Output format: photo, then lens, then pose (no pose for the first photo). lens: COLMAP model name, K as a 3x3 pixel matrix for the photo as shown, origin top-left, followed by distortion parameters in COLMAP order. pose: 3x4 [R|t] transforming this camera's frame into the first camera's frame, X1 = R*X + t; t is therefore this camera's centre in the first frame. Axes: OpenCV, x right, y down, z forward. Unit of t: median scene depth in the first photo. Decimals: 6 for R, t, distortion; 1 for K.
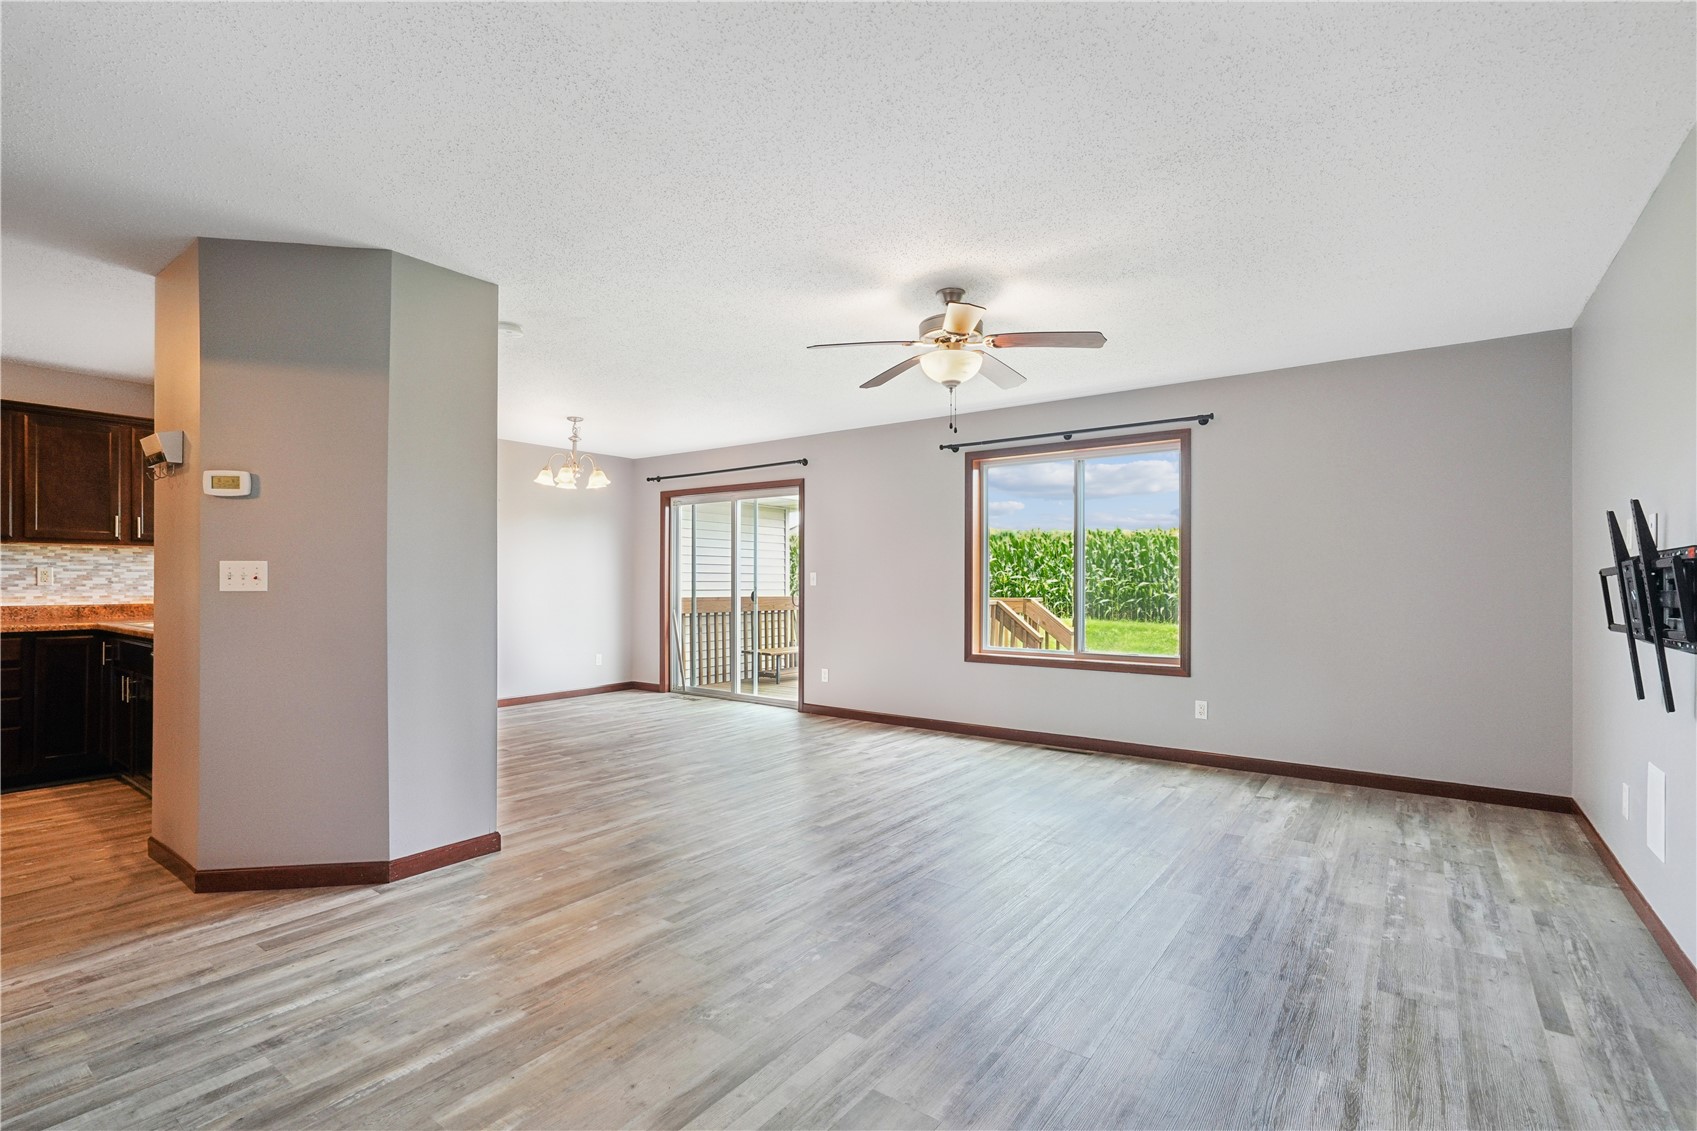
lens RADIAL K [[773.6, 0, 844.4], [0, 773.6, 579.6], [0, 0, 1]] dist [-0.004442, 0.001207]
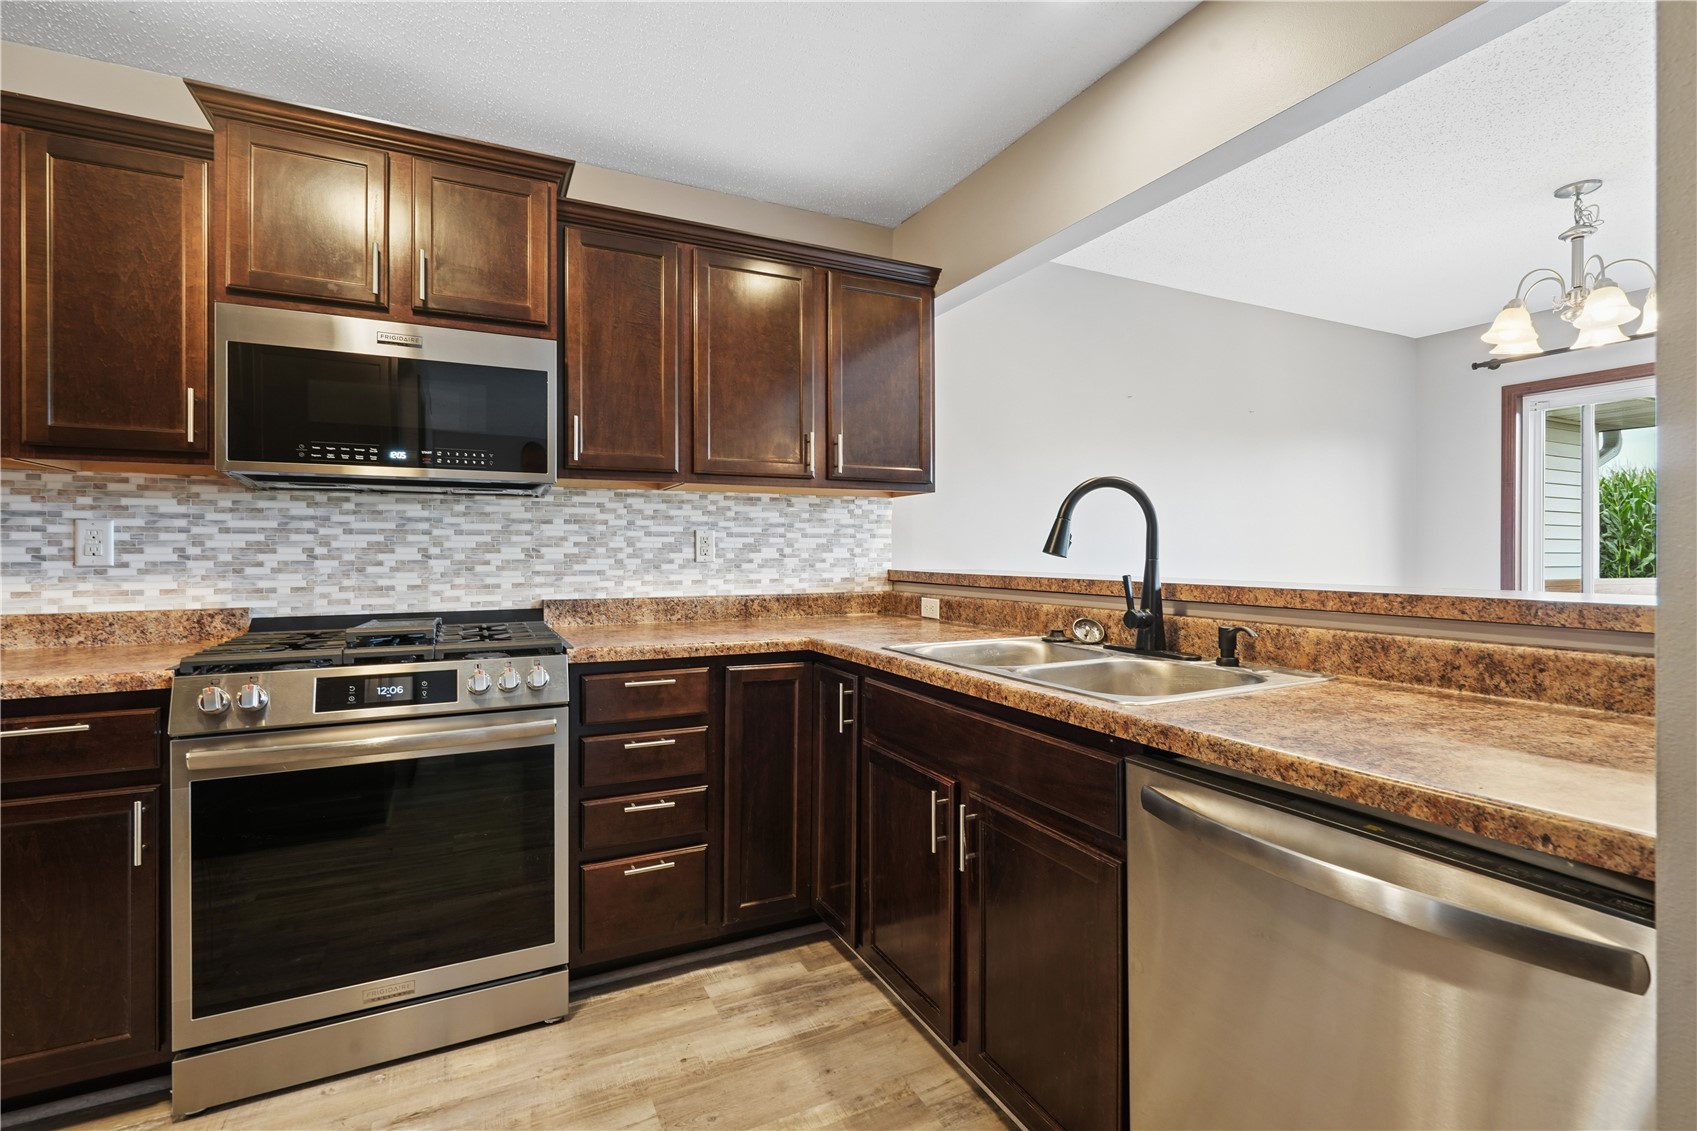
lens RADIAL K [[773.6, 0, 848.6], [0, 773.6, 556.0], [0, 0, 1]] dist [-0.004442, 0.001207]
pose [[0.889259, -0.001336, -0.457403, -0.653053], [0.003101, 0.999990, 0.003107, 0.001858], [0.457394, -0.004182, 0.889254, 0.515014]]
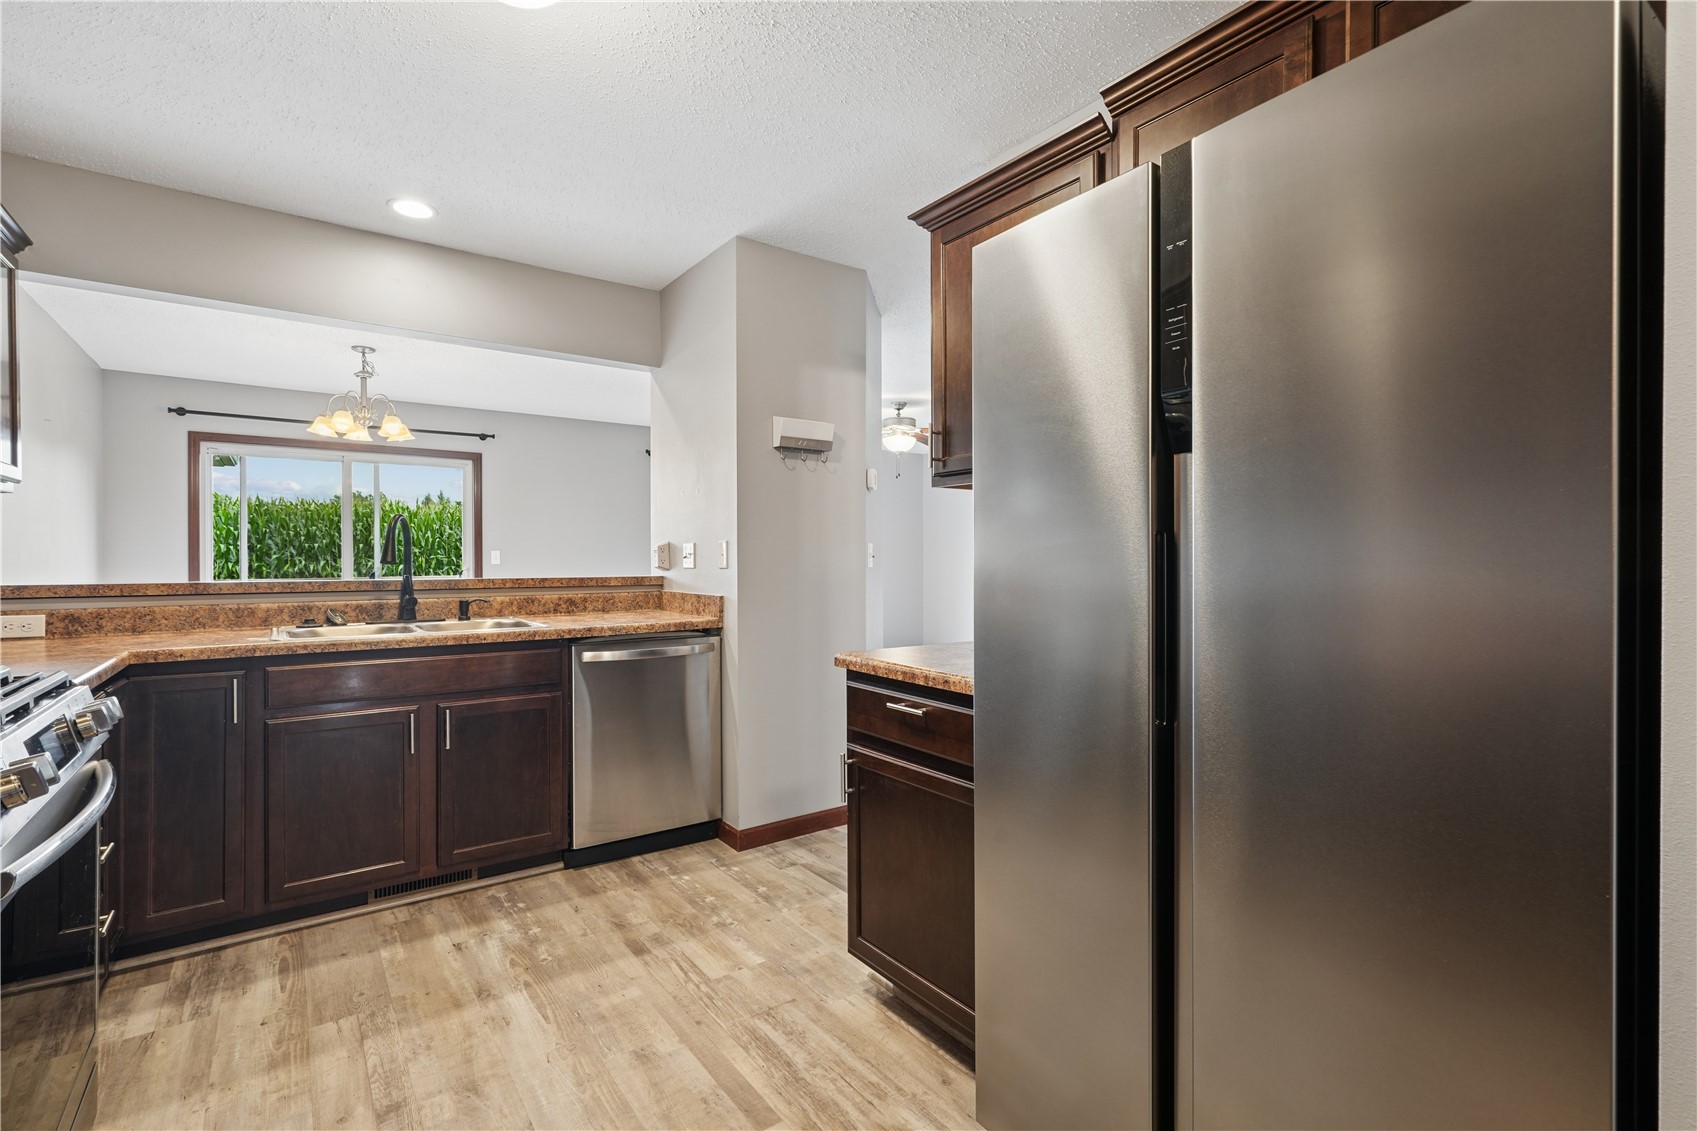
lens RADIAL K [[773.6, 0, 841.3], [0, 773.6, 558.5], [0, 0, 1]] dist [-0.004442, 0.001207]
pose [[0.305890, -0.003053, 0.952062, -1.173693], [0.003394, 0.999992, 0.002116, -0.000592], [-0.952061, 0.002584, 0.305898, 0.394679]]
